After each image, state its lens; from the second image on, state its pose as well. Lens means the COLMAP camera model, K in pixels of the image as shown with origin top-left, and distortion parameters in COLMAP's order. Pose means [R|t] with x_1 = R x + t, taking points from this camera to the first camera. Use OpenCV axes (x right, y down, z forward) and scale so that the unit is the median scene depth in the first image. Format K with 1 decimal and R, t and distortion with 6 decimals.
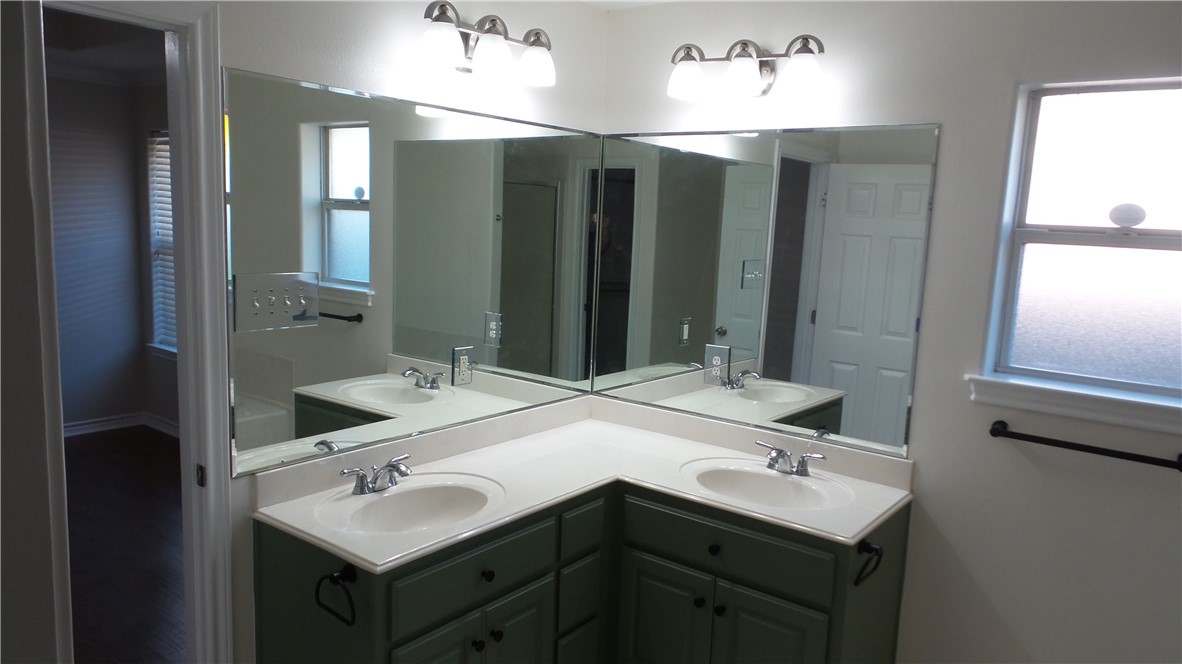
lens RADIAL K [[813.4, 0, 591.0], [0, 813.4, 332.0], [0, 0, 1]] dist [0.003836, 0.002120]
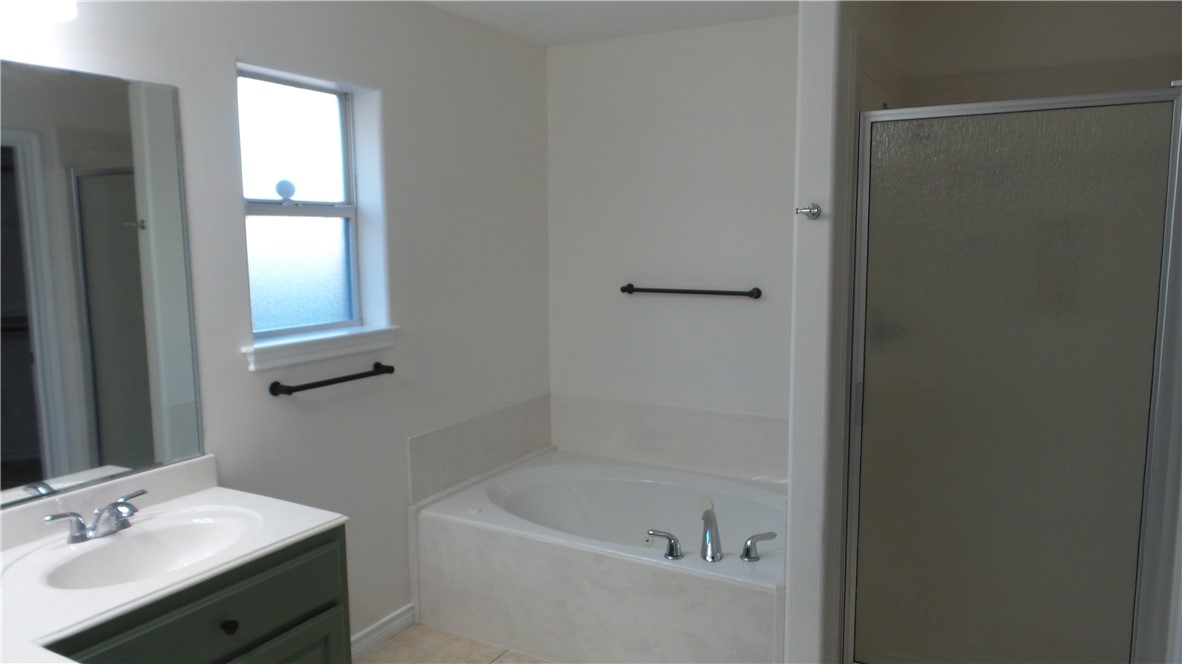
lens RADIAL K [[813.4, 0, 591.0], [0, 813.4, 332.0], [0, 0, 1]] dist [0.003836, 0.002120]
pose [[-0.125757, -0.160965, 0.978916, -0.582600], [0.154739, 0.971489, 0.179622, -0.081783], [-0.979919, 0.174065, -0.097264, 0.690732]]
